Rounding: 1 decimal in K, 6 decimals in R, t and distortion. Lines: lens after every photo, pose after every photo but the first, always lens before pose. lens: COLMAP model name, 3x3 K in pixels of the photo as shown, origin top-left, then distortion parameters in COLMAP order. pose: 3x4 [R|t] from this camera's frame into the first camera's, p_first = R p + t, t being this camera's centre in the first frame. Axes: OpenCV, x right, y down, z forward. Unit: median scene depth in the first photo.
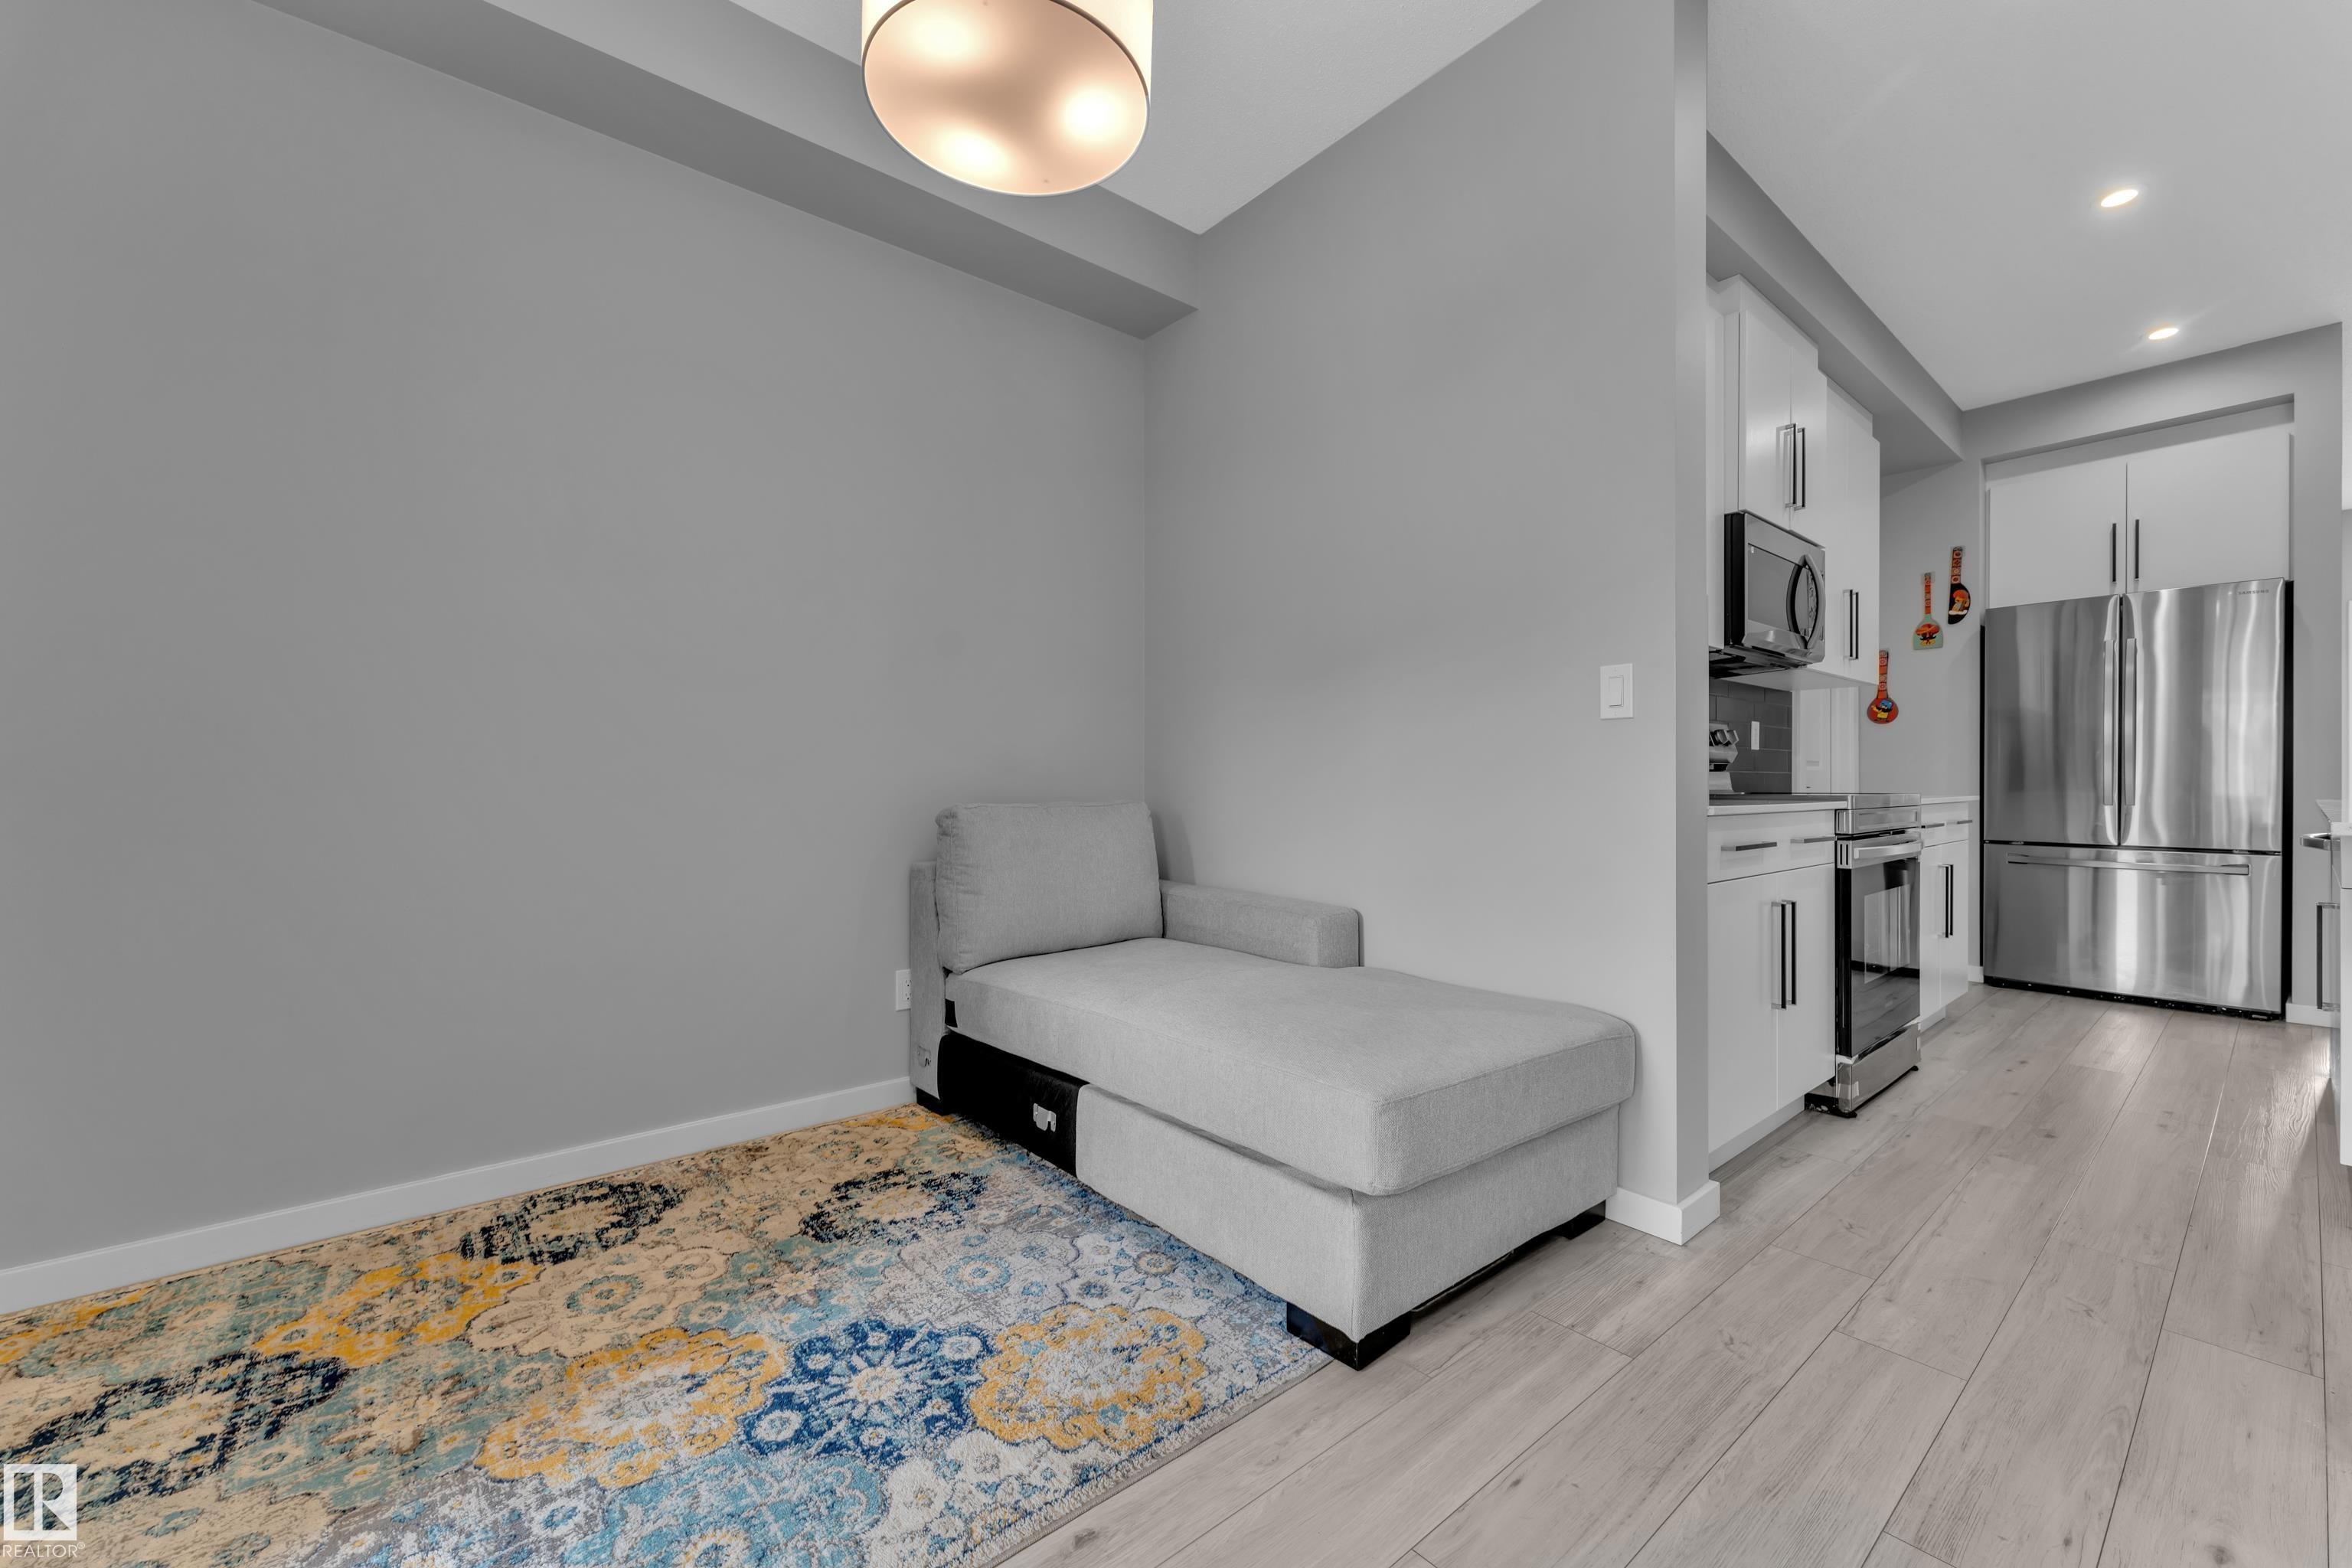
lens RADIAL K [[948.8, 0, 1192.8], [0, 948.8, 784.0], [0, 0, 1]] dist [0.003334, -0.000595]
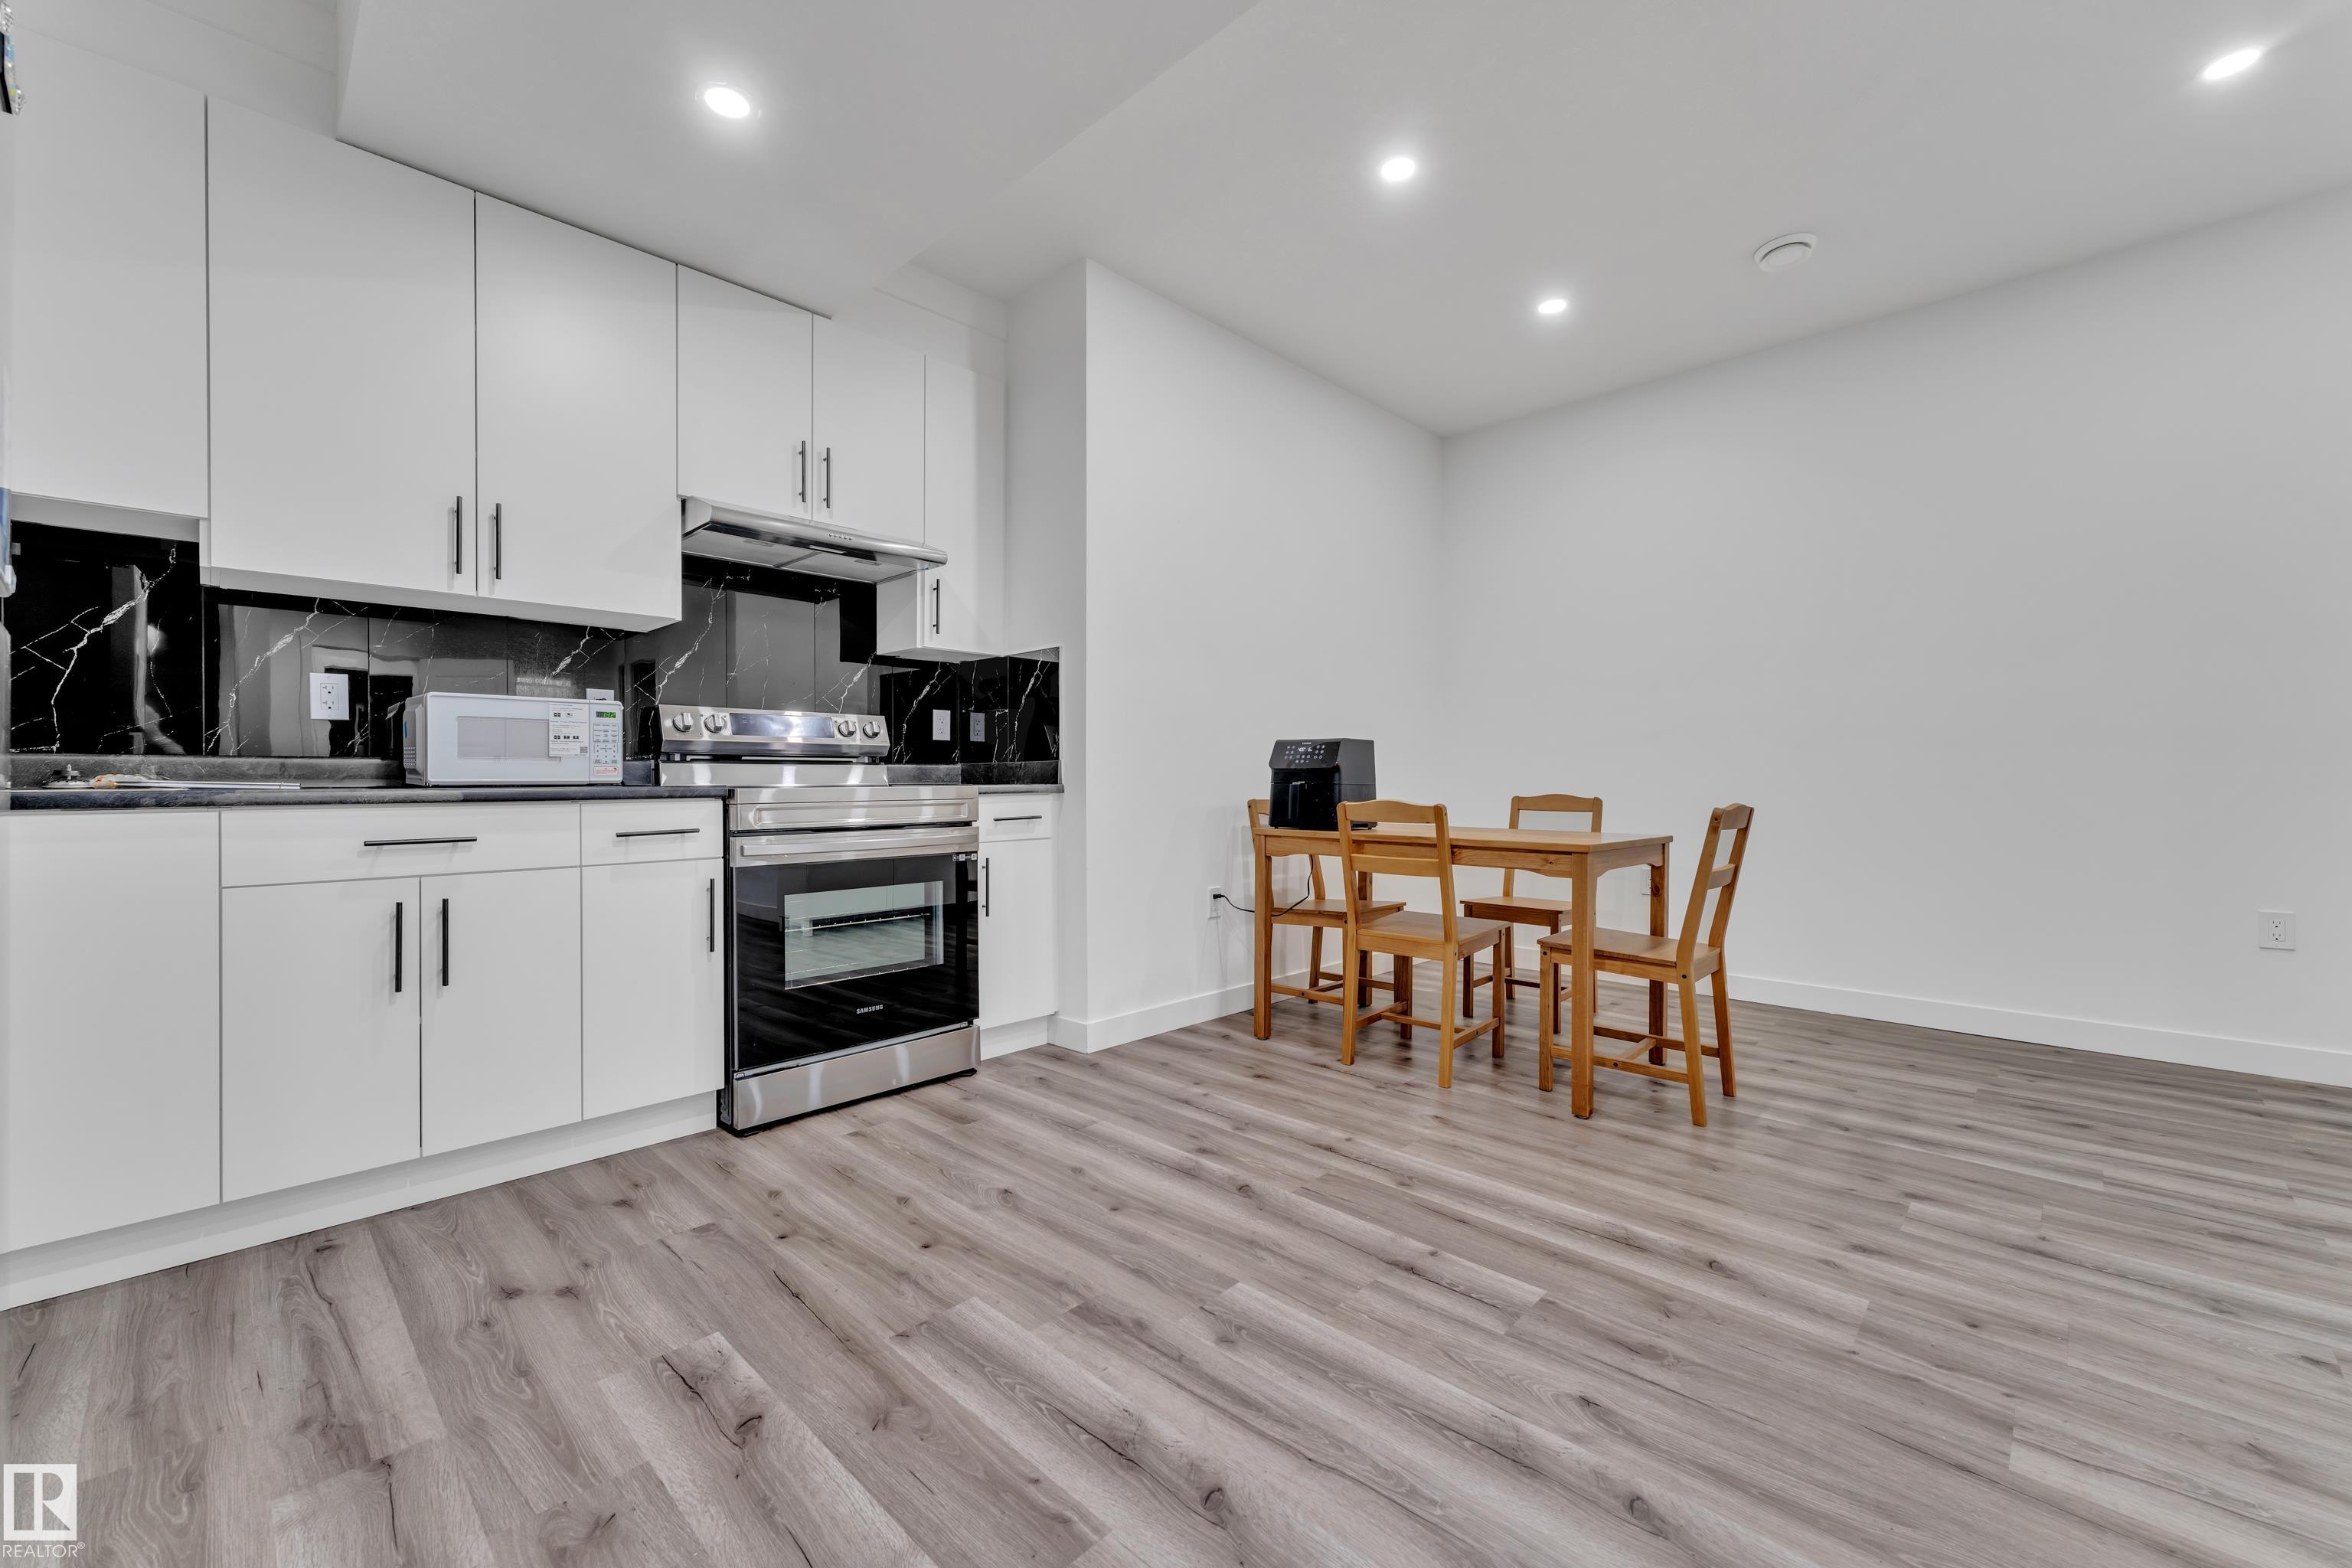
lens RADIAL K [[948.8, 0, 1192.7], [0, 948.8, 777.4], [0, 0, 1]] dist [0.003334, -0.000595]
pose [[0.993510, -0.003494, 0.113694, 0.987664], [0.003826, 0.999989, -0.002702, 0.005547], [-0.113683, 0.003119, 0.993512, 0.024303]]
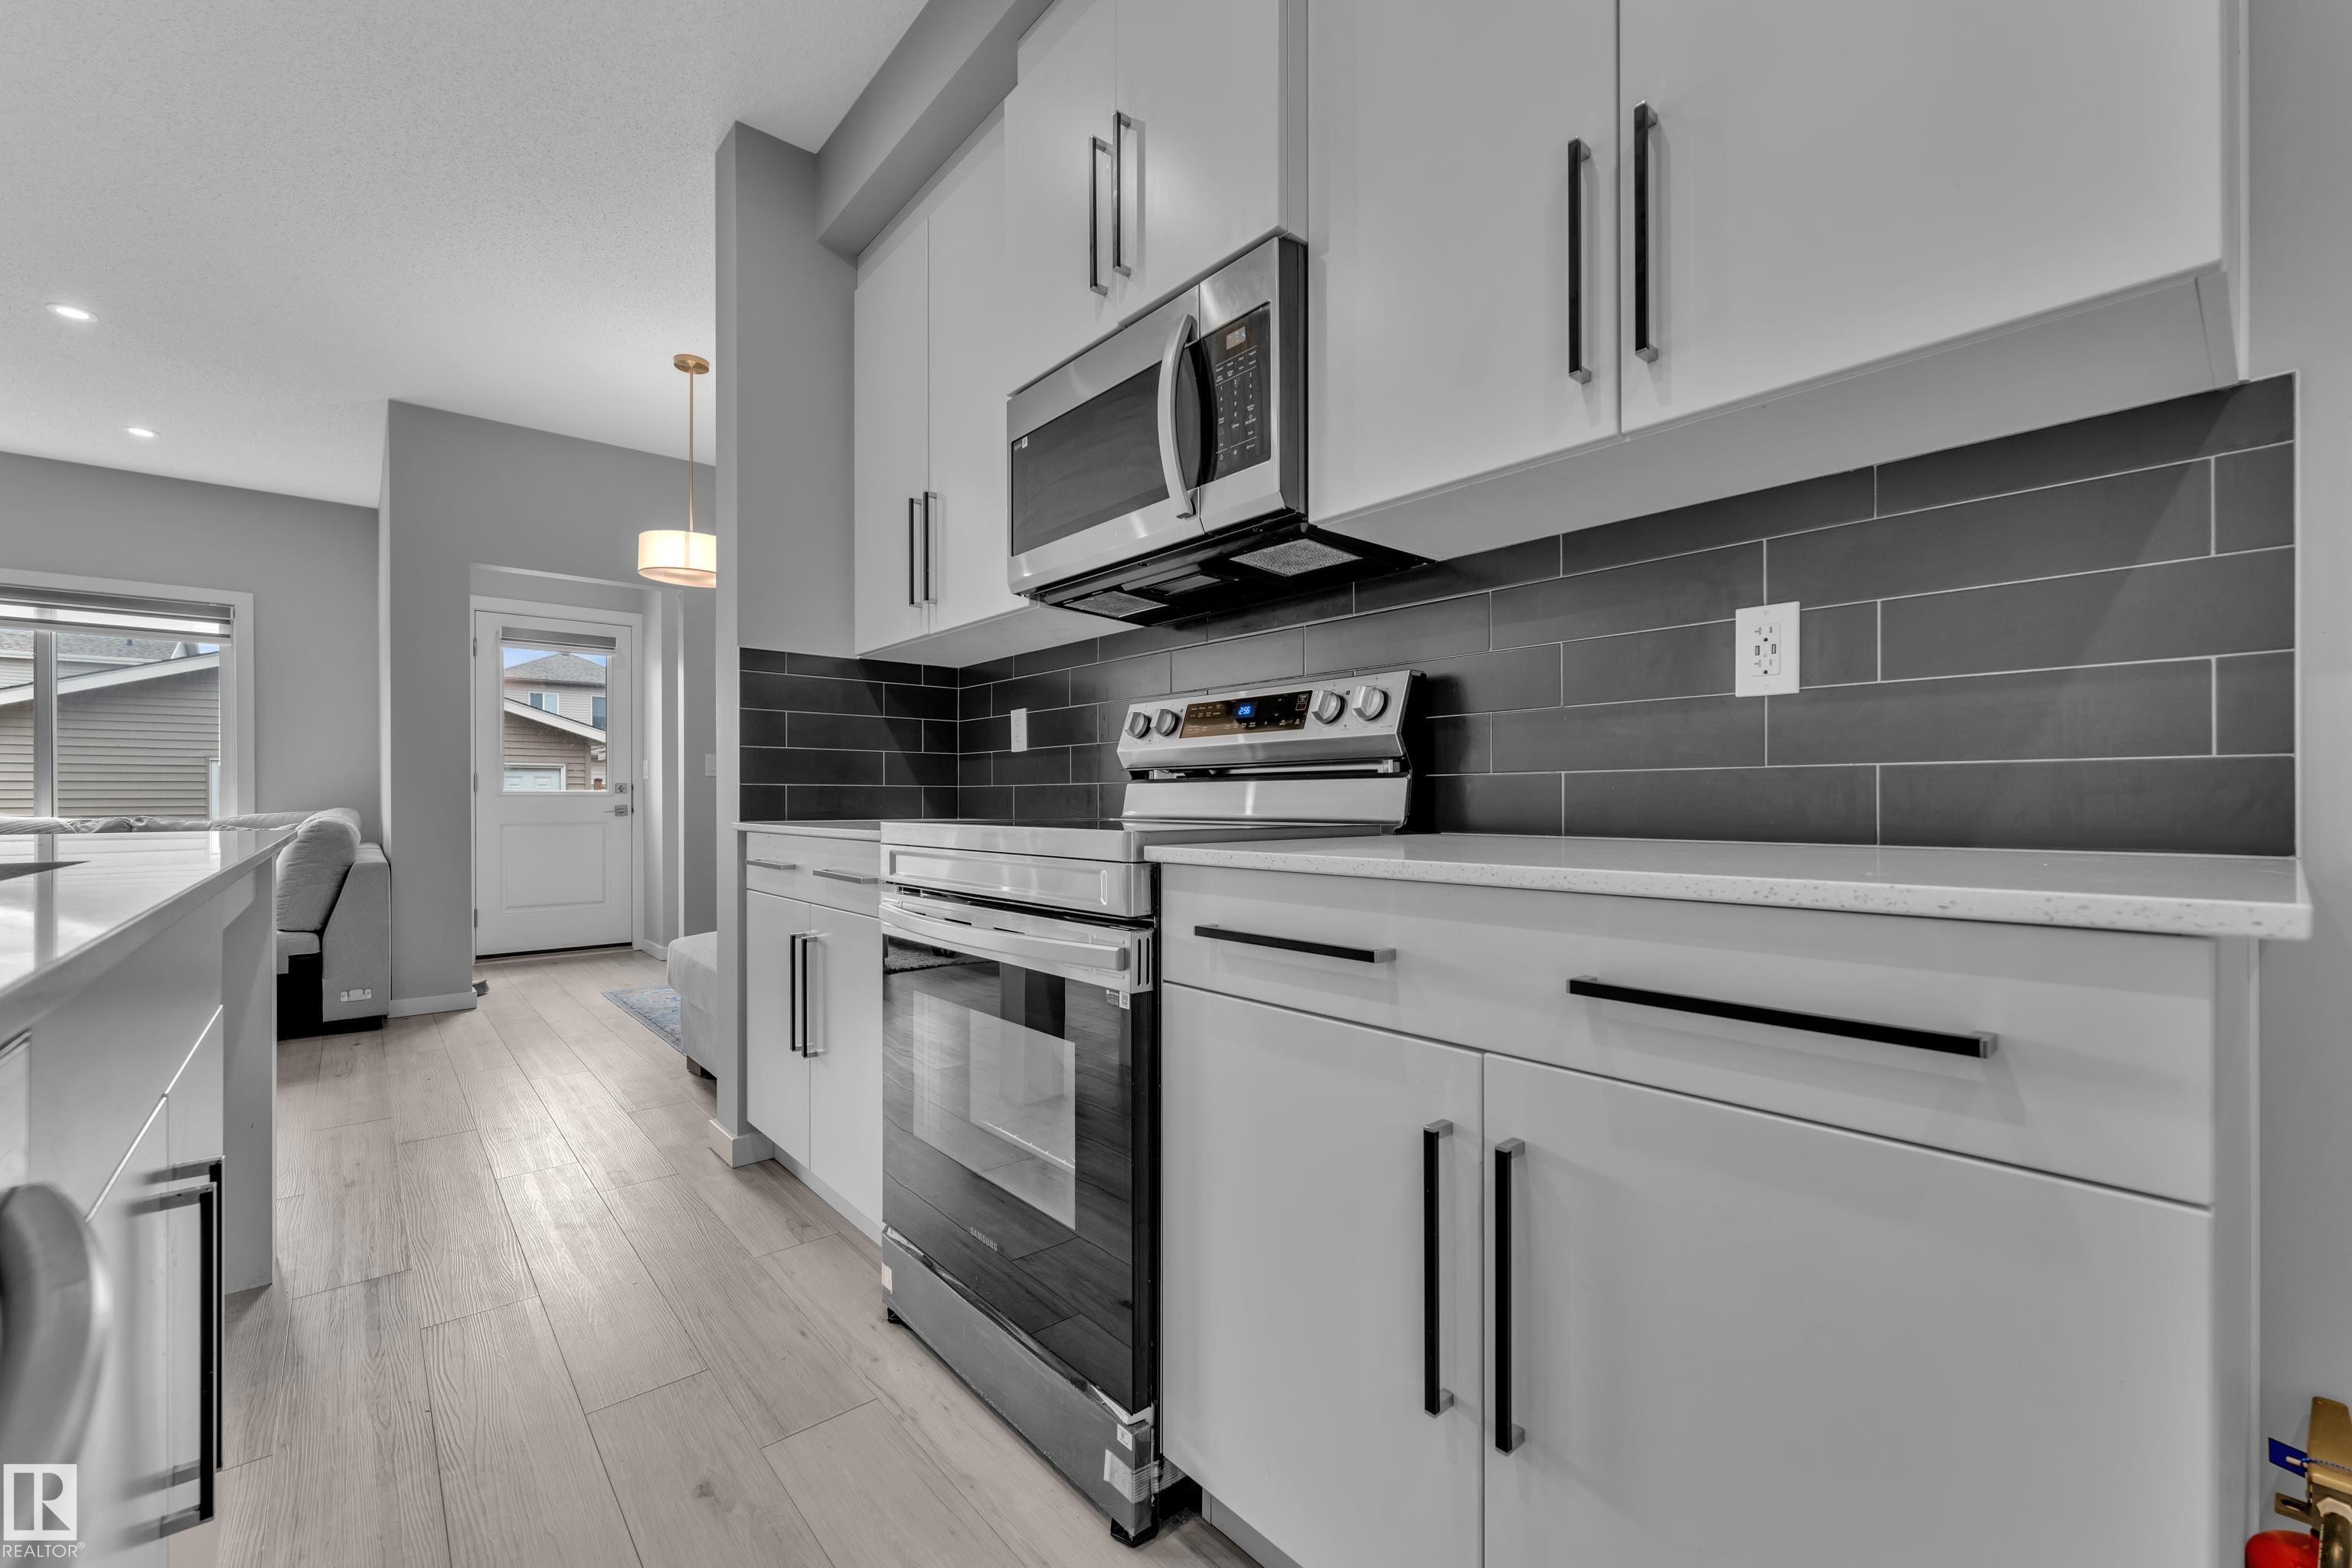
lens RADIAL K [[948.8, 0, 1159.4], [0, 948.8, 796.9], [0, 0, 1]] dist [0.003334, -0.000595]
pose [[-0.007077, -0.002175, -0.999973, 1.299206], [0.001443, 0.999997, -0.002185, -0.002591], [0.999974, -0.001458, -0.007074, 1.148269]]
